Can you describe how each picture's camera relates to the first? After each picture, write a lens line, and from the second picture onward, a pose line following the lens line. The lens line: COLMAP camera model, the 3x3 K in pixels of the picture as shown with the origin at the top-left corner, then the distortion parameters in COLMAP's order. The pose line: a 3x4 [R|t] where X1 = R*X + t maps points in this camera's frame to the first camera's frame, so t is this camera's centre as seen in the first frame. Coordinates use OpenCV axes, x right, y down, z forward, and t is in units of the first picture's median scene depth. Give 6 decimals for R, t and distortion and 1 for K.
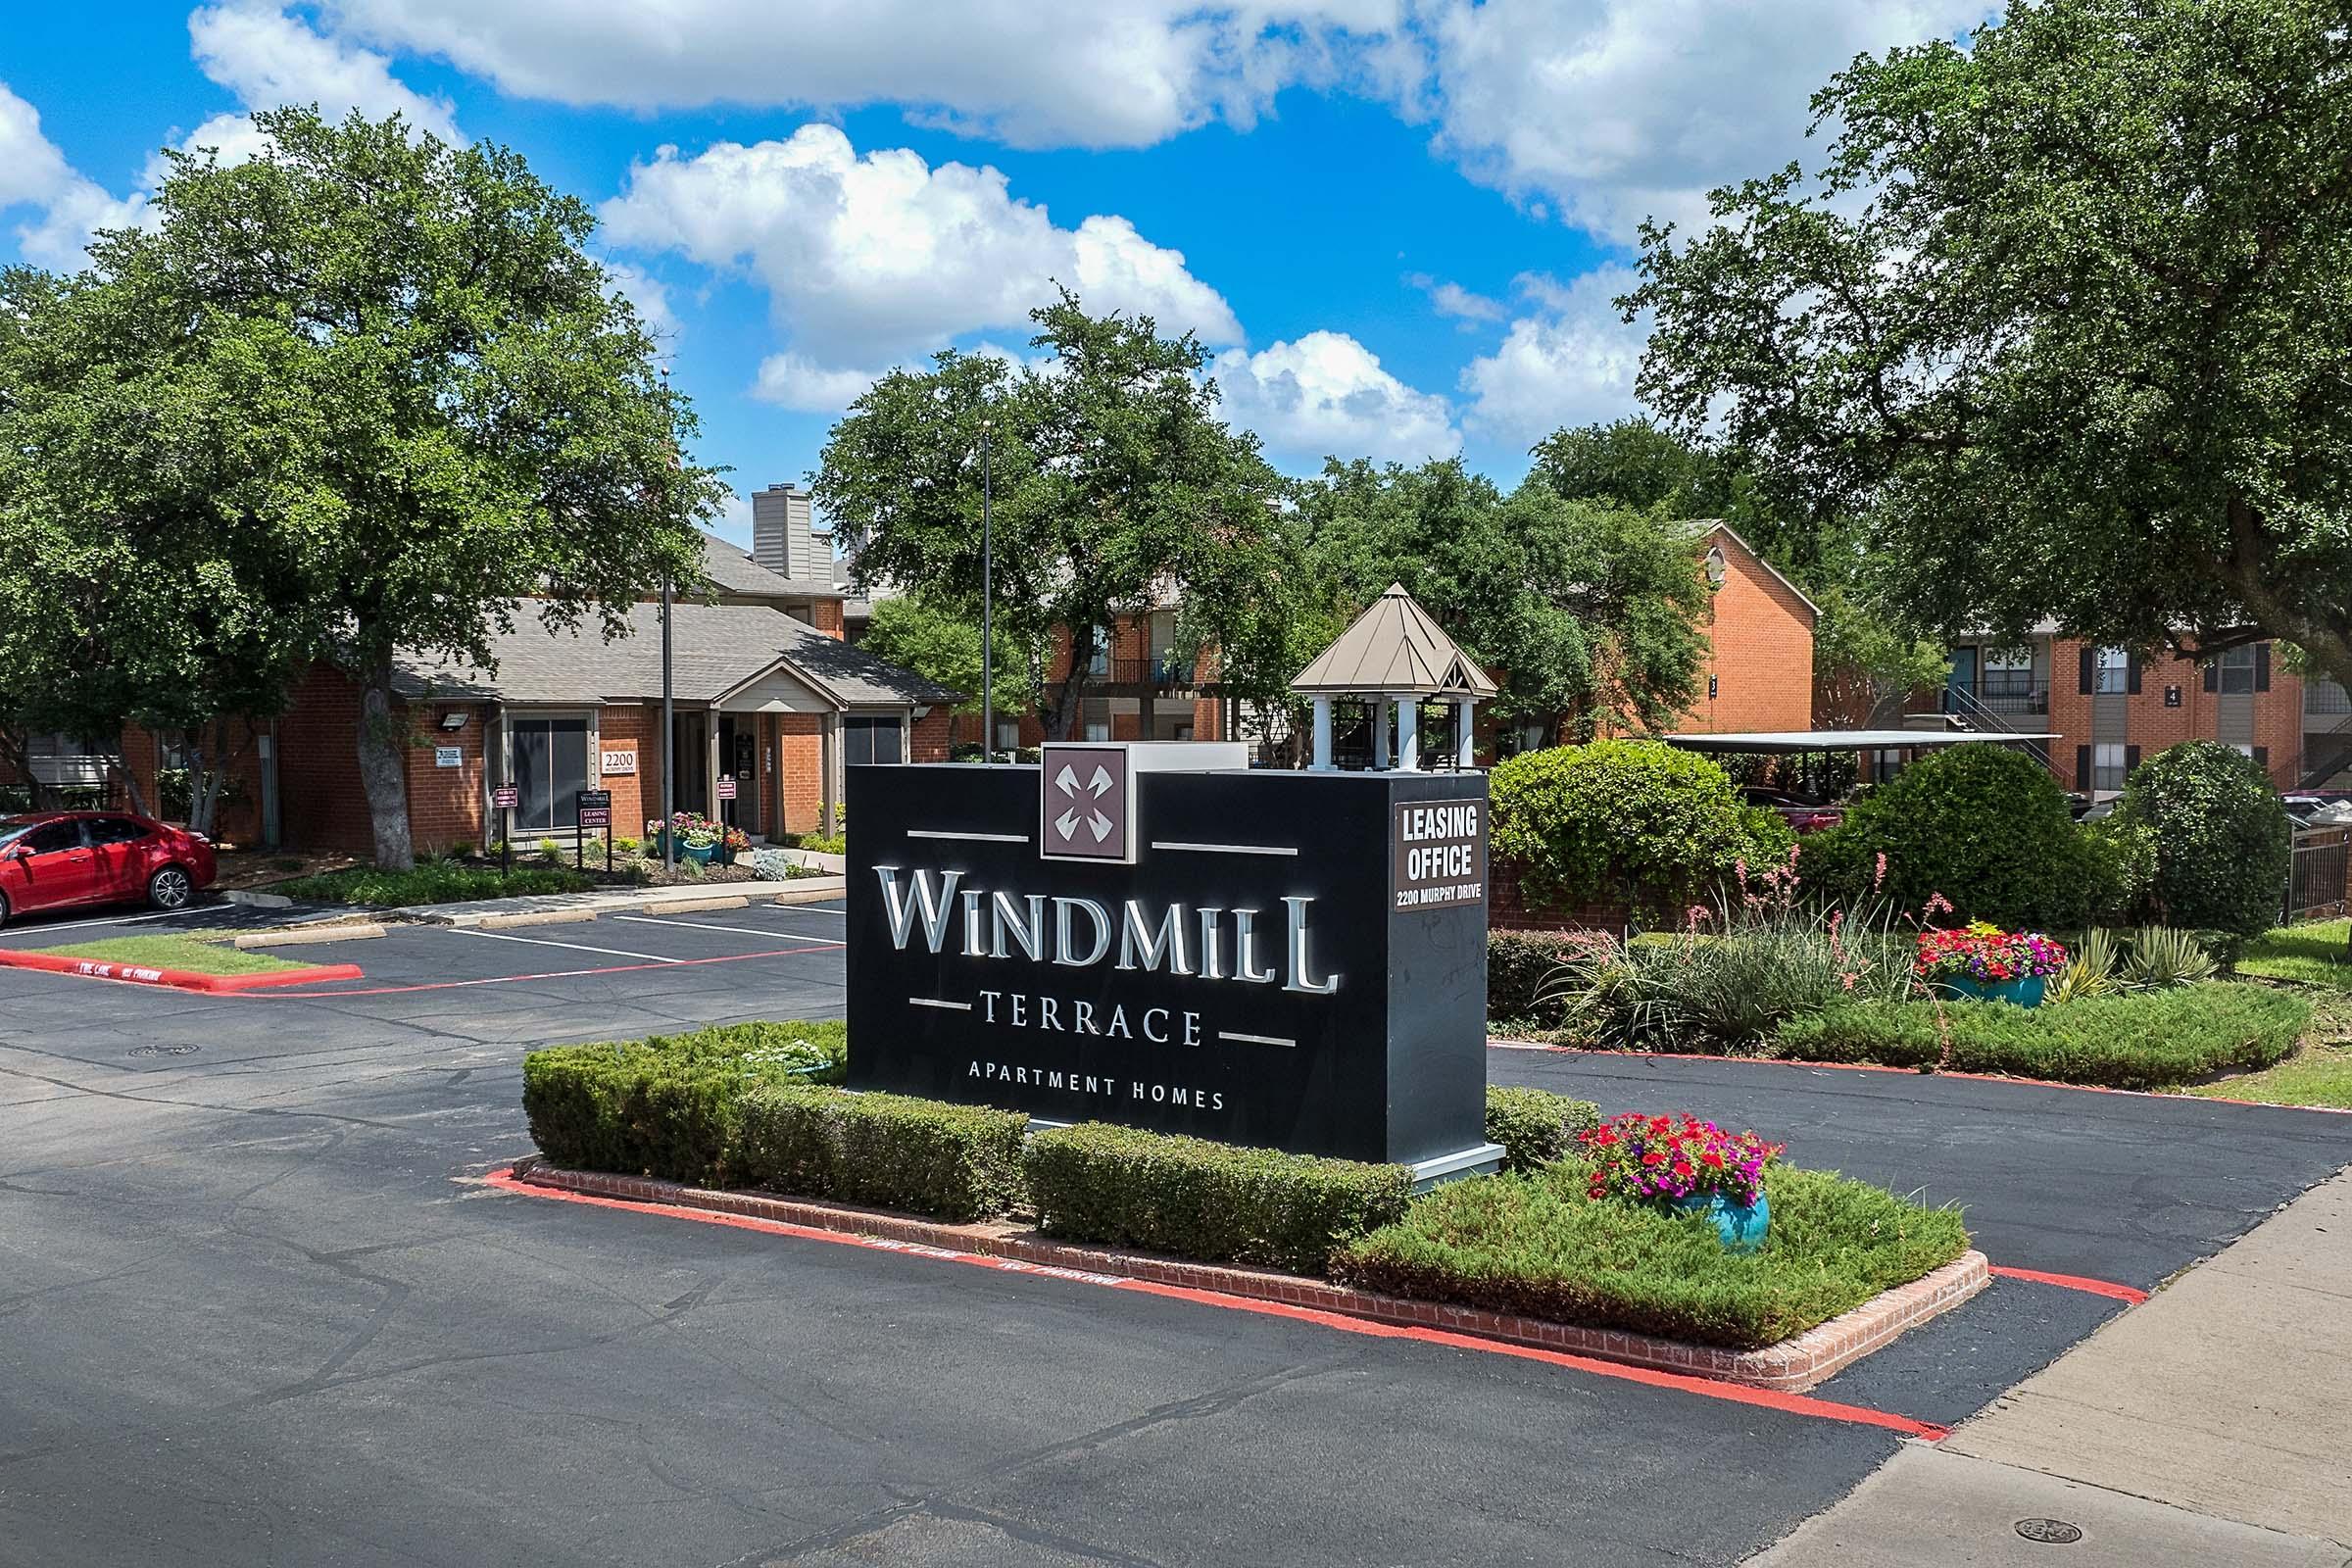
lens RADIAL K [[2190.0, 0, 1176.0], [0, 2190.0, 784.0], [0, 0, 1]] dist [0.008708, -0.098023]
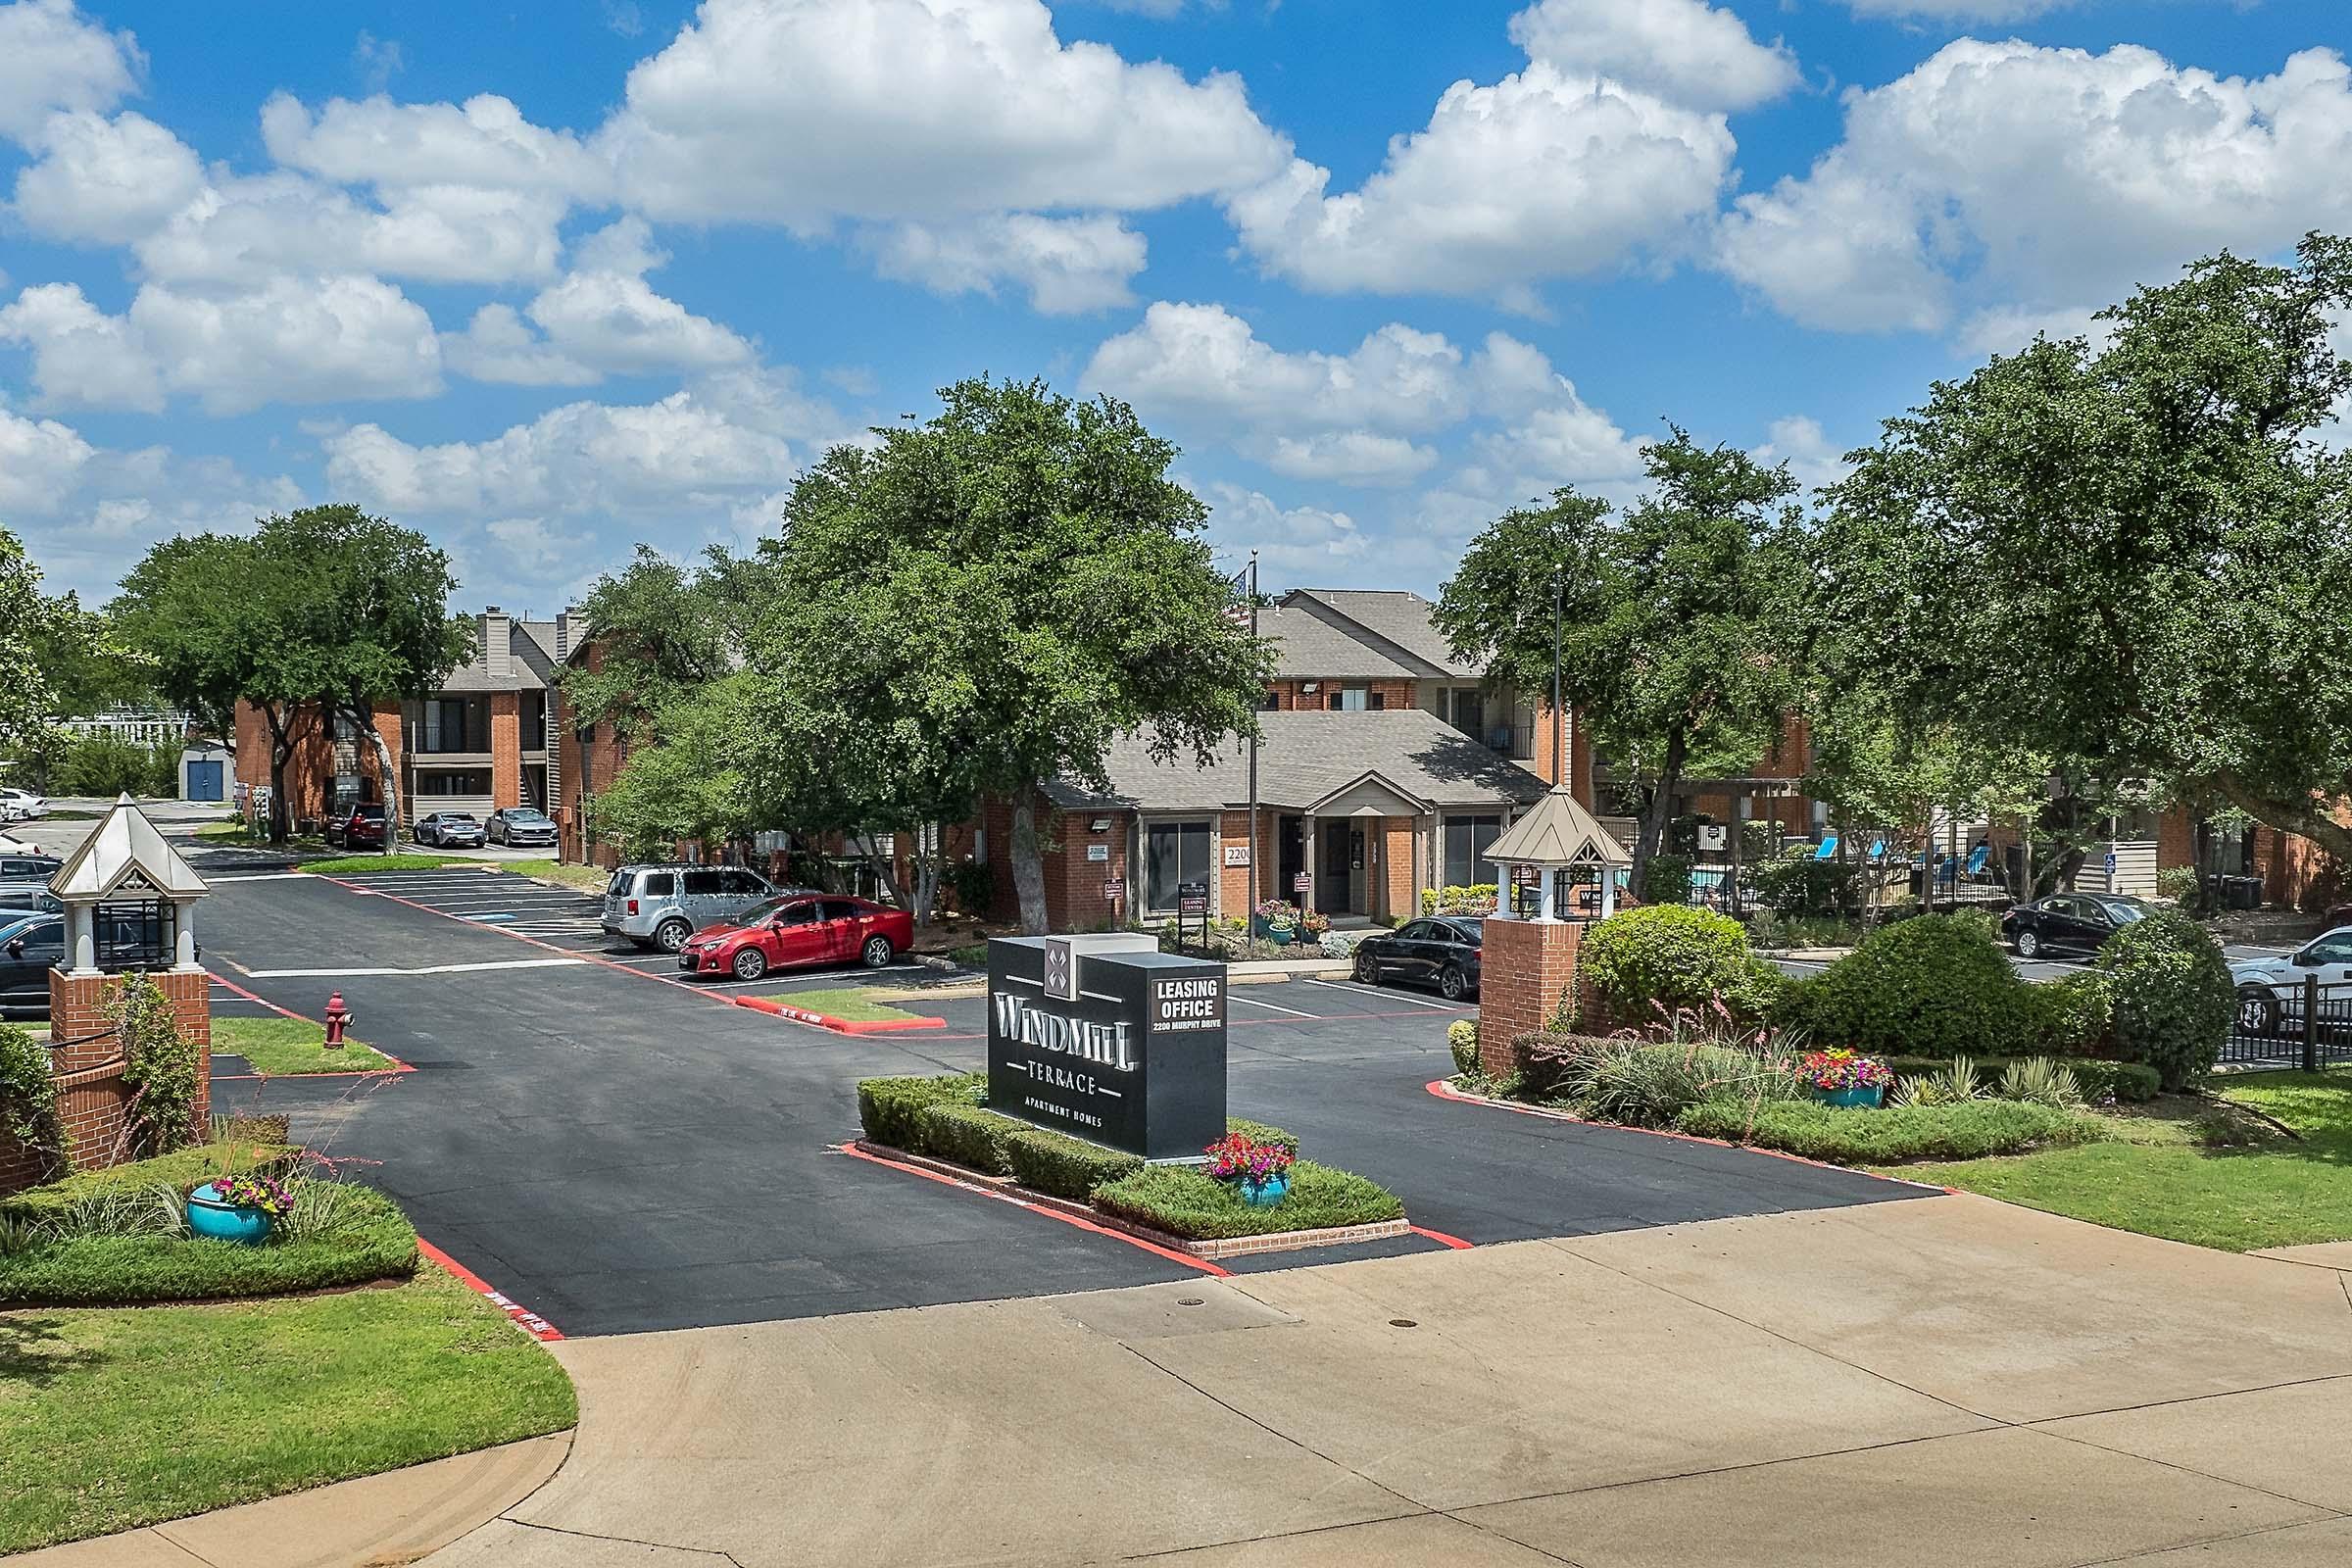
lens RADIAL K [[2190.0, 0, 1176.0], [0, 2190.0, 784.0], [0, 0, 1]] dist [0.008708, -0.098023]
pose [[0.932936, 0.007636, -0.359962, 0.409304], [-0.016284, 0.999647, -0.021000, -0.062952], [0.359675, 0.025454, 0.932731, -0.432705]]
